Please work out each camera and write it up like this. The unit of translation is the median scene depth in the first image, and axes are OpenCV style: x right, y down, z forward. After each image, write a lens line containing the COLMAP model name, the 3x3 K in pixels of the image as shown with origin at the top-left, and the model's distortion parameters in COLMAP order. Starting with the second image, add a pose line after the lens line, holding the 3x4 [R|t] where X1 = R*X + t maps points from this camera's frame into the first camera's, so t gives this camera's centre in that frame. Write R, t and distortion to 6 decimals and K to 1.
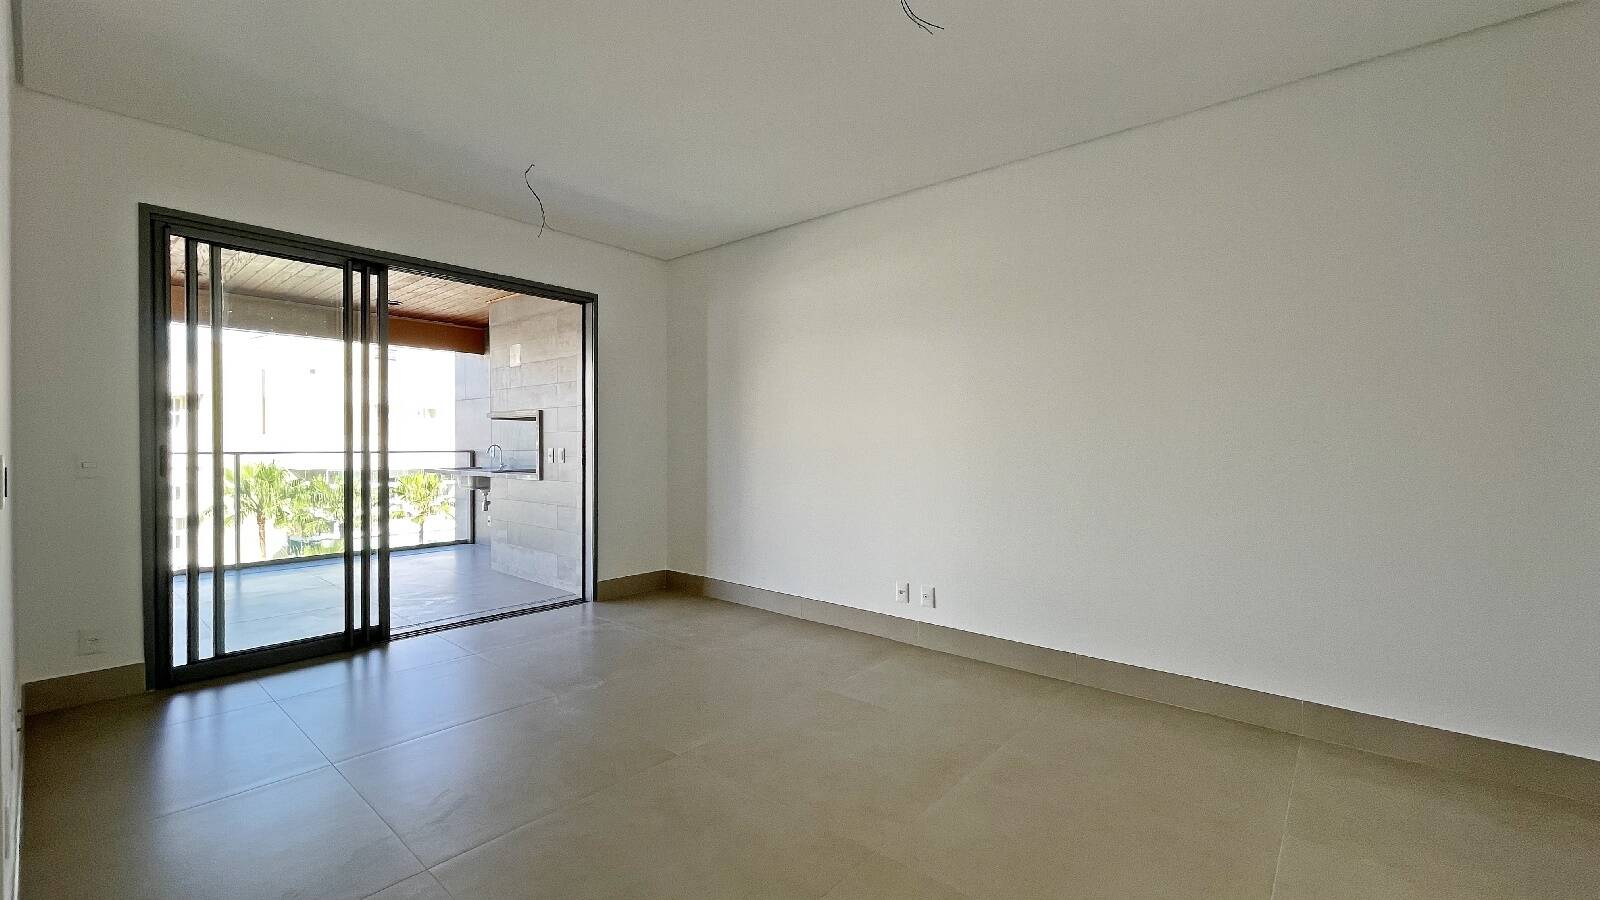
lens RADIAL K [[655.7, 0, 804.9], [0, 655.7, 455.2], [0, 0, 1]] dist [0.004556, -0.002247]
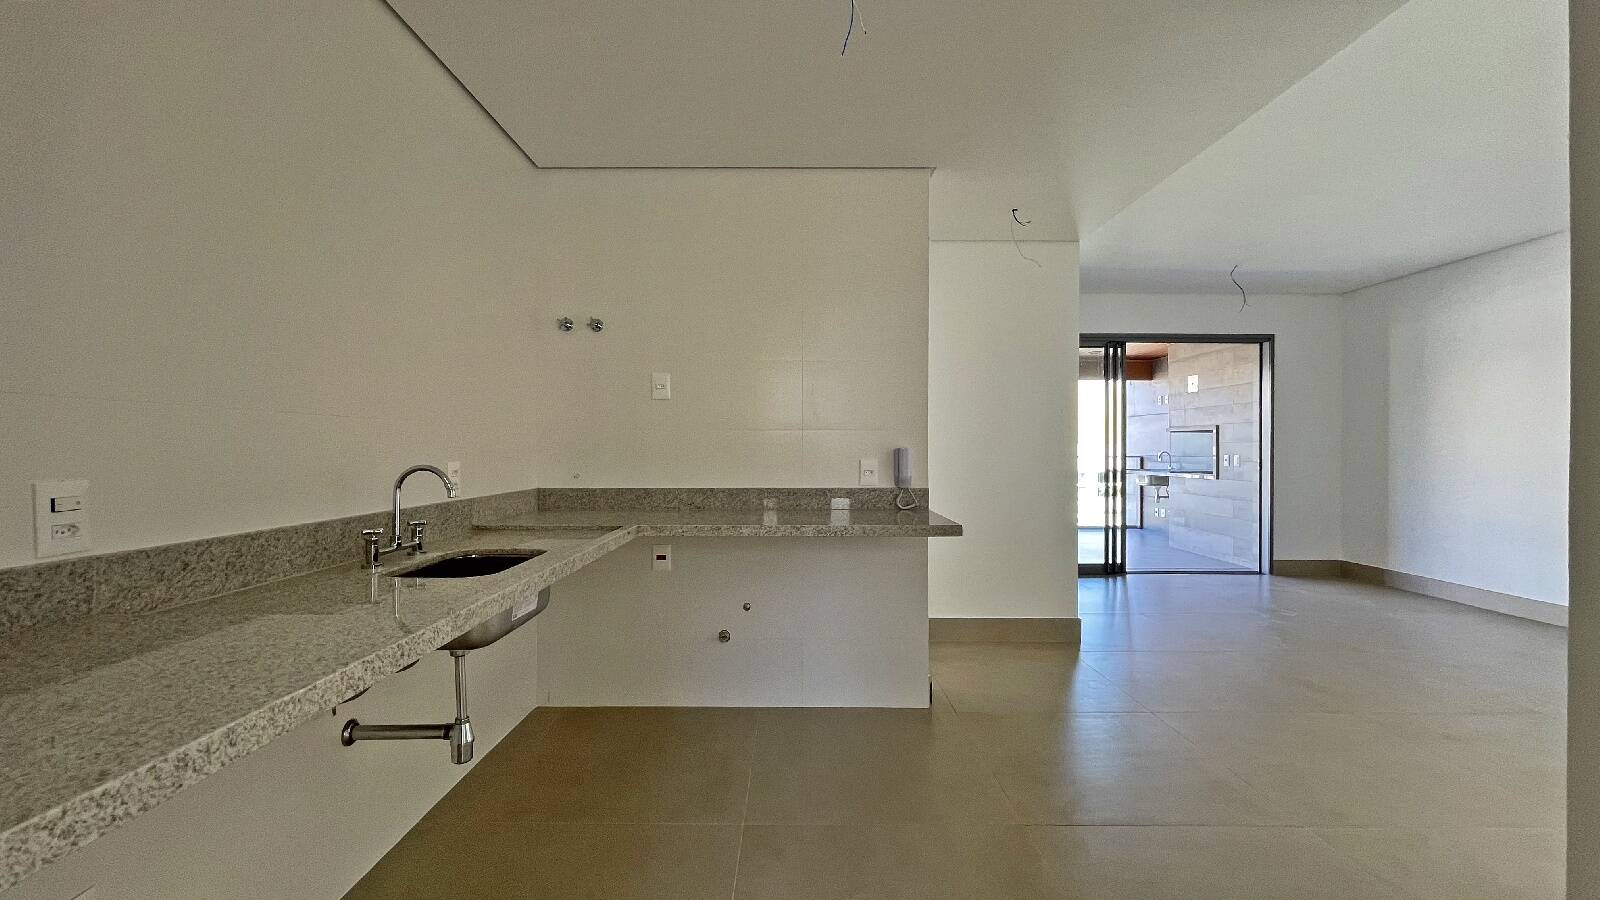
lens RADIAL K [[655.7, 0, 796.9], [0, 655.7, 454.5], [0, 0, 1]] dist [0.004556, -0.002247]
pose [[0.636053, -0.002143, -0.771642, 0.084487], [-0.003981, 0.999974, -0.006059, 0.000592], [0.771635, 0.006926, 0.636028, -0.560534]]
